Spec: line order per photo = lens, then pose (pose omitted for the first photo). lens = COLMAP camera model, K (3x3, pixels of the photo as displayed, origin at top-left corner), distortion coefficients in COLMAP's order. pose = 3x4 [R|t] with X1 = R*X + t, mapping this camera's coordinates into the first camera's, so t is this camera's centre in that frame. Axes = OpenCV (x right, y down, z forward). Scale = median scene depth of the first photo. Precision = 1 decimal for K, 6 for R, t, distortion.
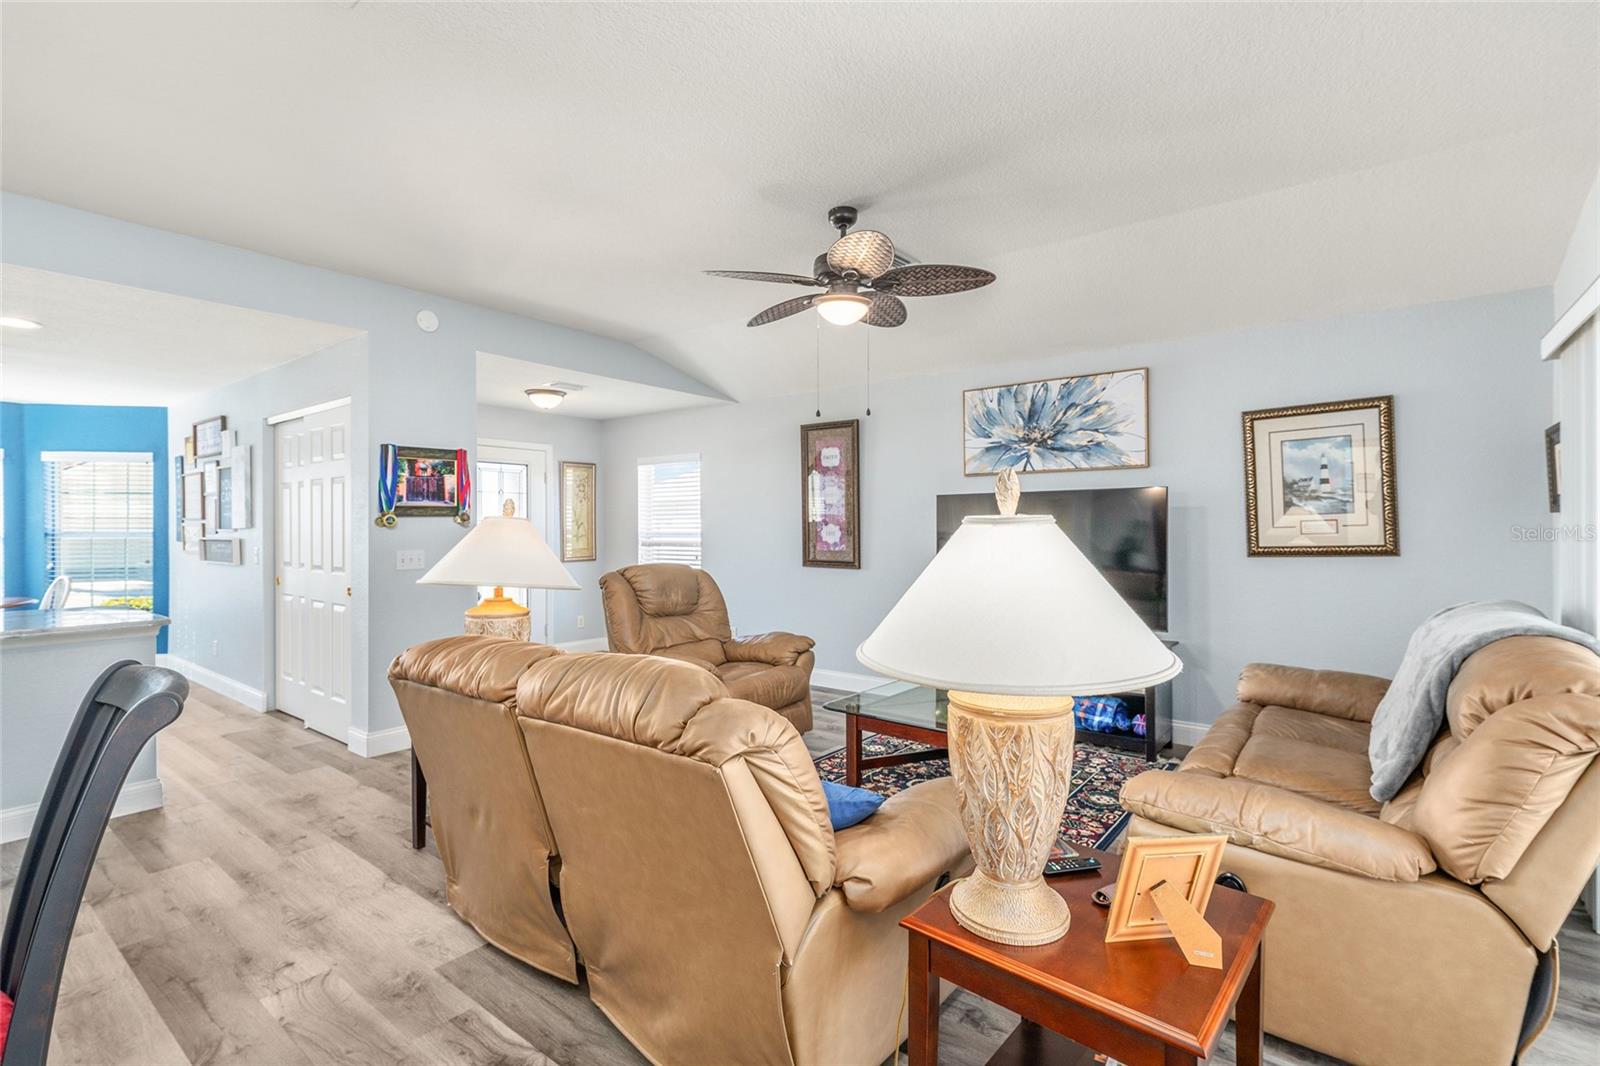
lens RADIAL K [[732.7, 0, 802.3], [0, 732.7, 526.7], [0, 0, 1]] dist [0.011220, -0.004449]
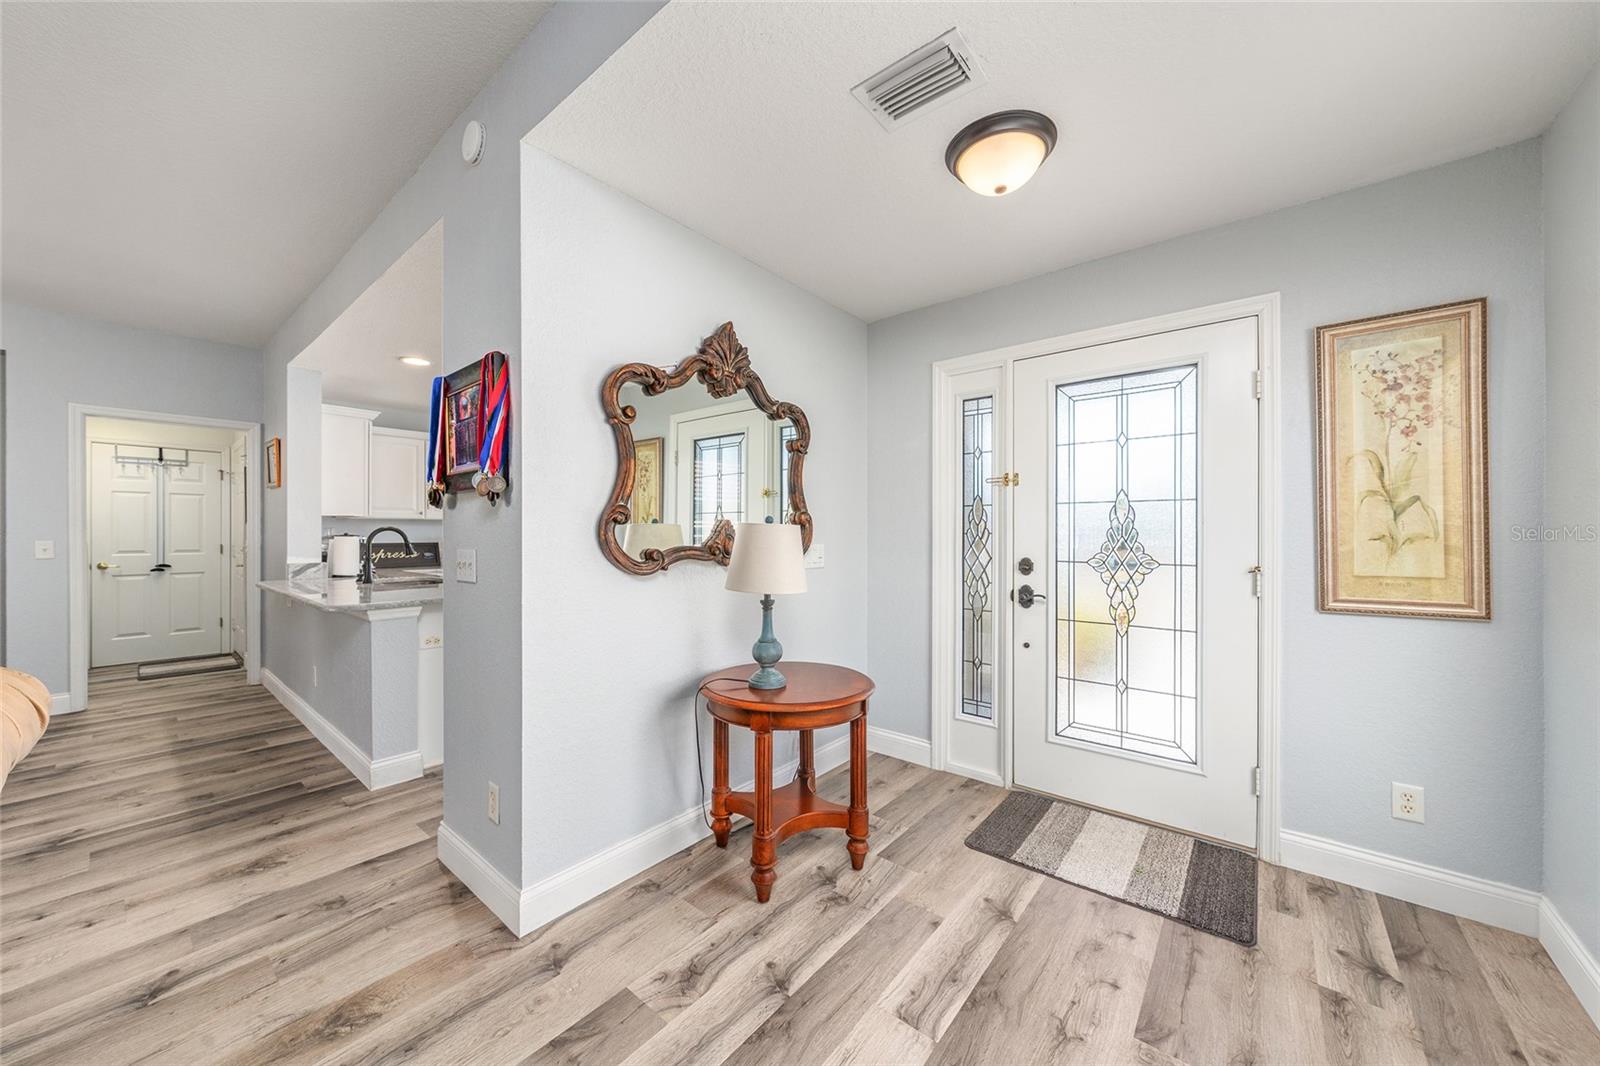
lens RADIAL K [[565.1, 0, 805.4], [0, 565.1, 534.2], [0, 0, 1]] dist [0.000491, 0.000430]
pose [[-0.021322, 0.004385, -0.999763, -0.086676], [-0.002198, 0.999988, 0.004433, 0.018470], [0.999770, 0.002292, -0.021312, 1.349432]]
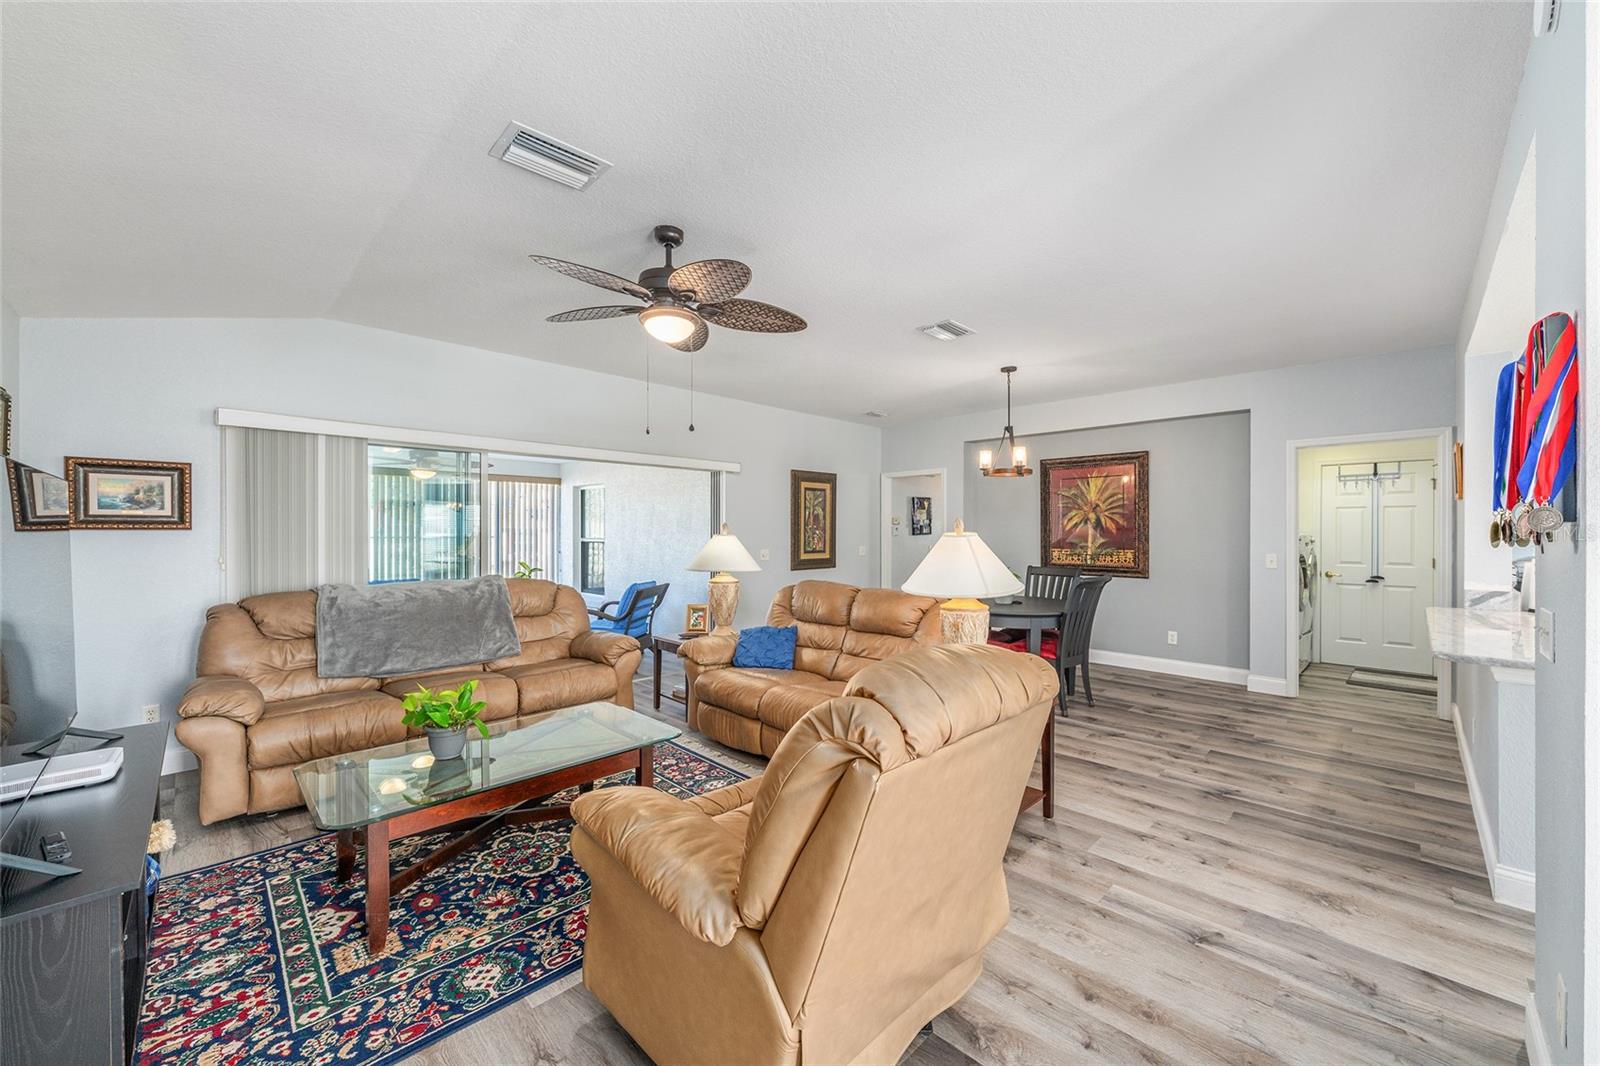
lens RADIAL K [[614.0, 0, 800.0], [0, 614.0, 533.0], [0, 0, 1]] dist [-0.007709, 0.002142]
pose [[-0.992331, 0.001740, 0.123593, -0.181357], [0.001999, 0.999996, 0.001970, -0.011099], [-0.123589, 0.002202, -0.992331, 1.448600]]
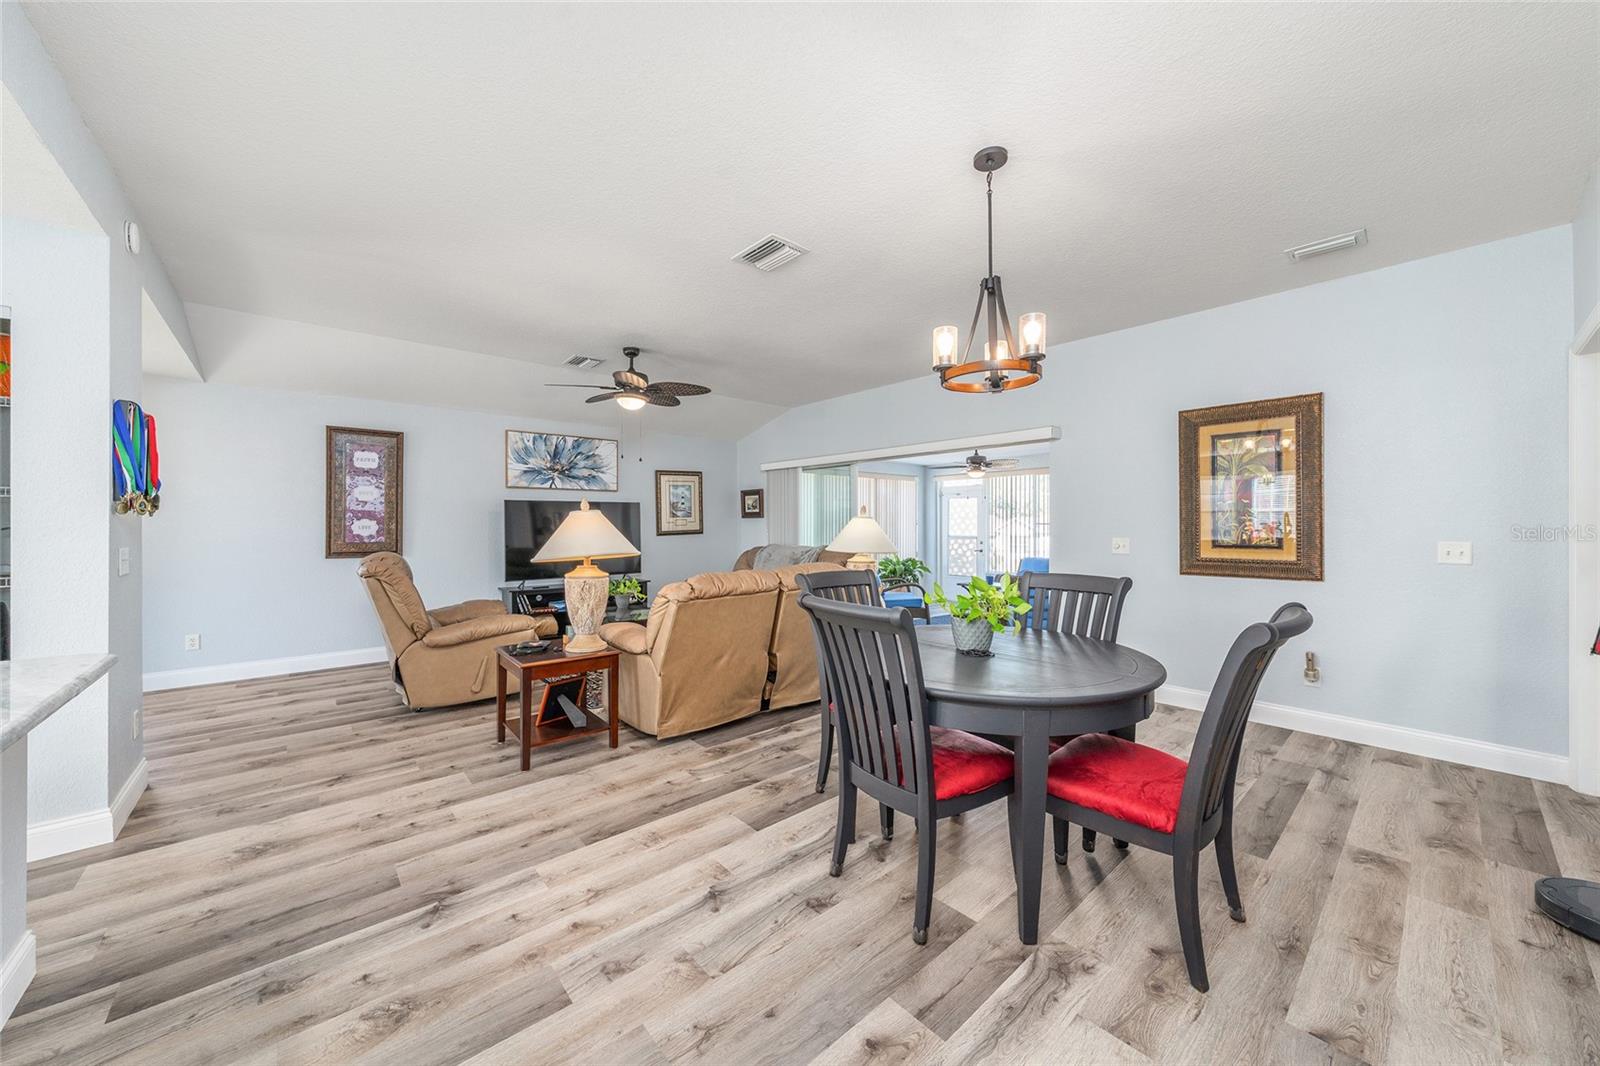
lens RADIAL K [[573.2, 0, 799.8], [0, 573.2, 524.8], [0, 0, 1]] dist [-0.001220, 0.000076]
pose [[0.190574, 0.002492, 0.981670, -1.010074], [0.001957, 0.999994, -0.002919, 0.013466], [-0.981671, 0.002477, 0.190568, 0.249814]]
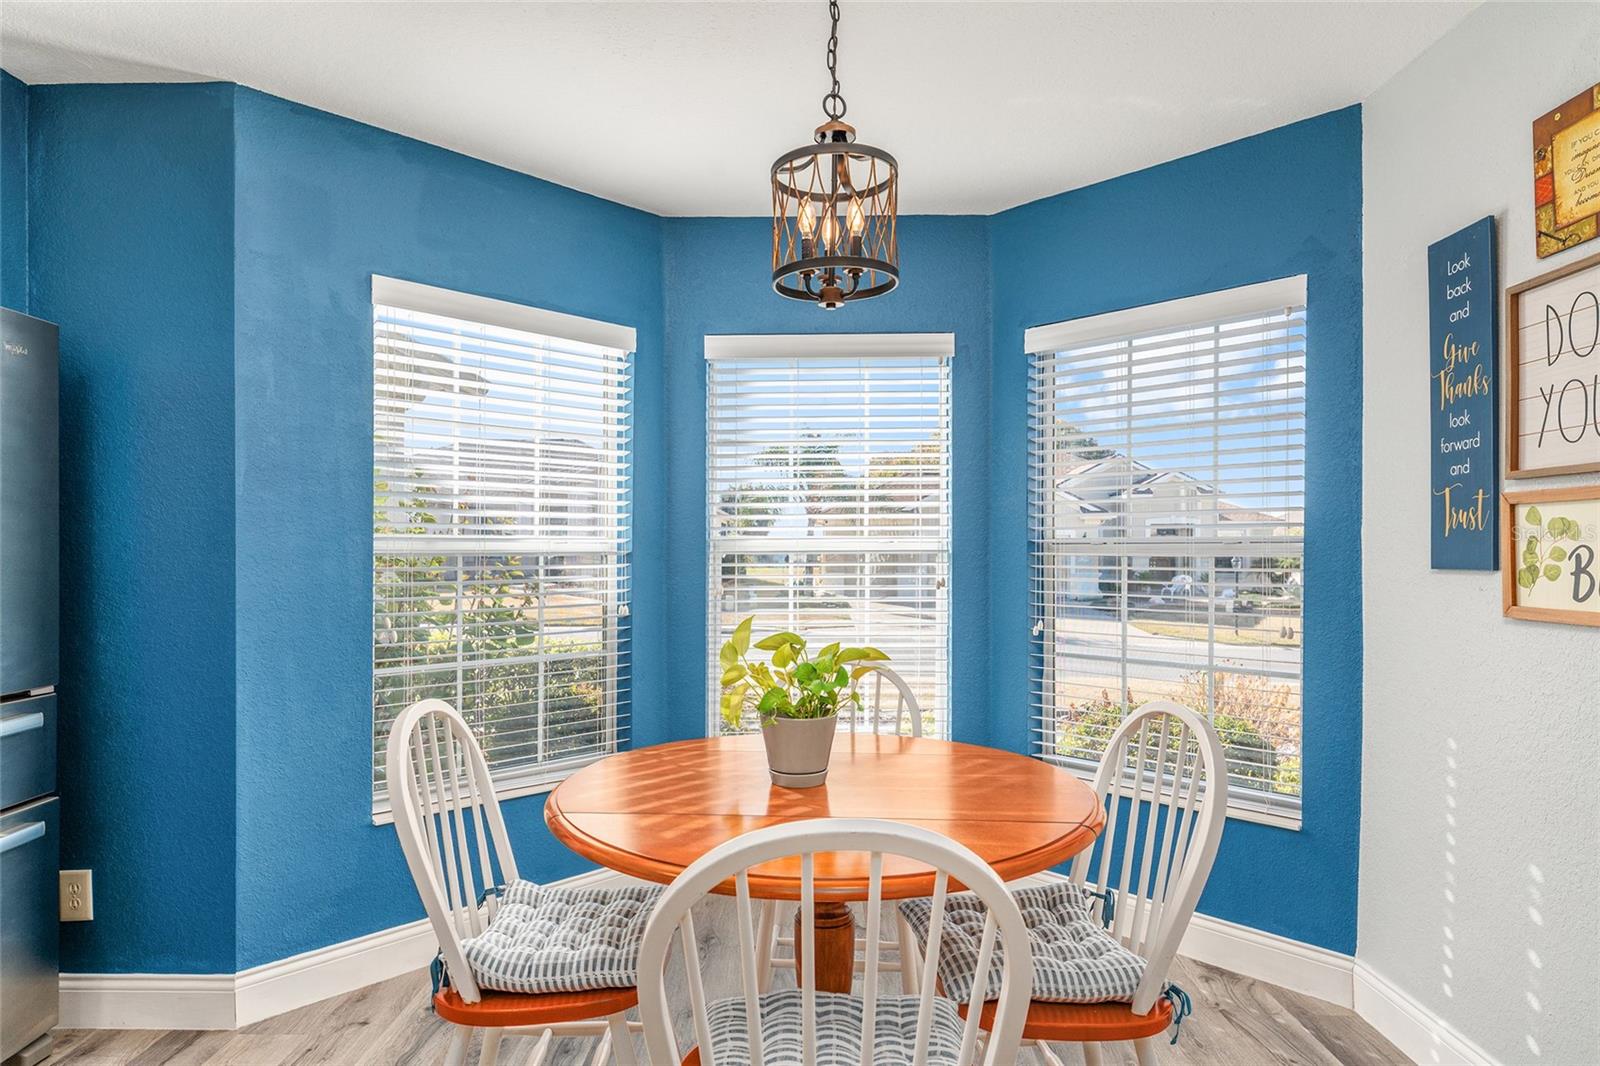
lens RADIAL K [[930.6, 0, 799.4], [0, 930.6, 551.5], [0, 0, 1]] dist [-0.000099, -0.000556]
pose [[0.604549, 0.000949, -0.796568, -1.150823], [-0.004363, 0.999988, -0.002120, 0.024057], [0.796556, 0.004757, 0.604546, 0.990148]]
